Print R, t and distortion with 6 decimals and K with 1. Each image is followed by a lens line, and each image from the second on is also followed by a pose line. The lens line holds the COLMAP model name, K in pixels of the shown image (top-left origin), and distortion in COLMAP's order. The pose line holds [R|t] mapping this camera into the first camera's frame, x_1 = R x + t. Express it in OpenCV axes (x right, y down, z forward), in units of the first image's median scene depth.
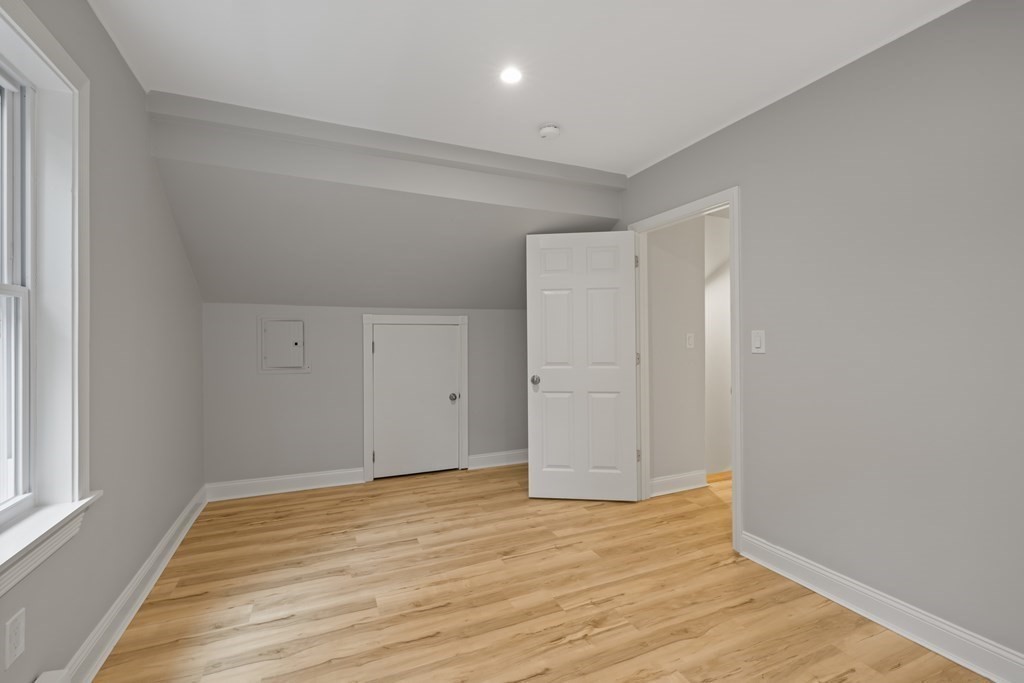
lens RADIAL K [[438.3, 0, 505.8], [0, 438.3, 337.8], [0, 0, 1]] dist [-0.003097, 0.000952]
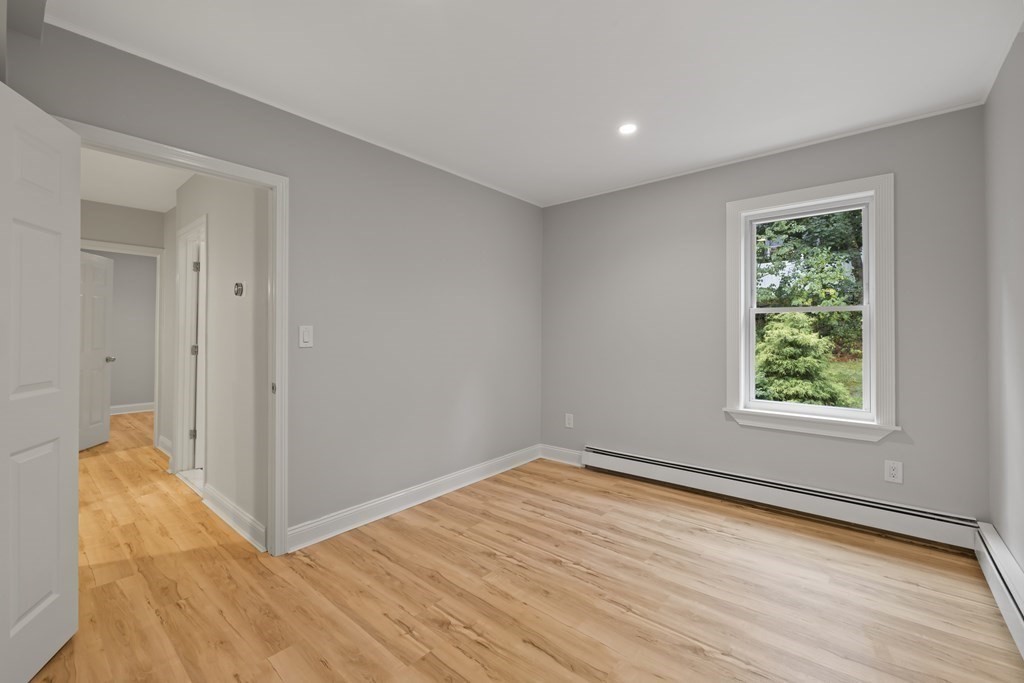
lens RADIAL K [[438.3, 0, 504.5], [0, 438.3, 334.5], [0, 0, 1]] dist [-0.003097, 0.000952]
pose [[-0.442160, -0.000174, 0.896936, -0.645829], [-0.001434, 0.999999, -0.000513, 0.005089], [-0.896935, -0.001513, -0.442159, 1.159696]]
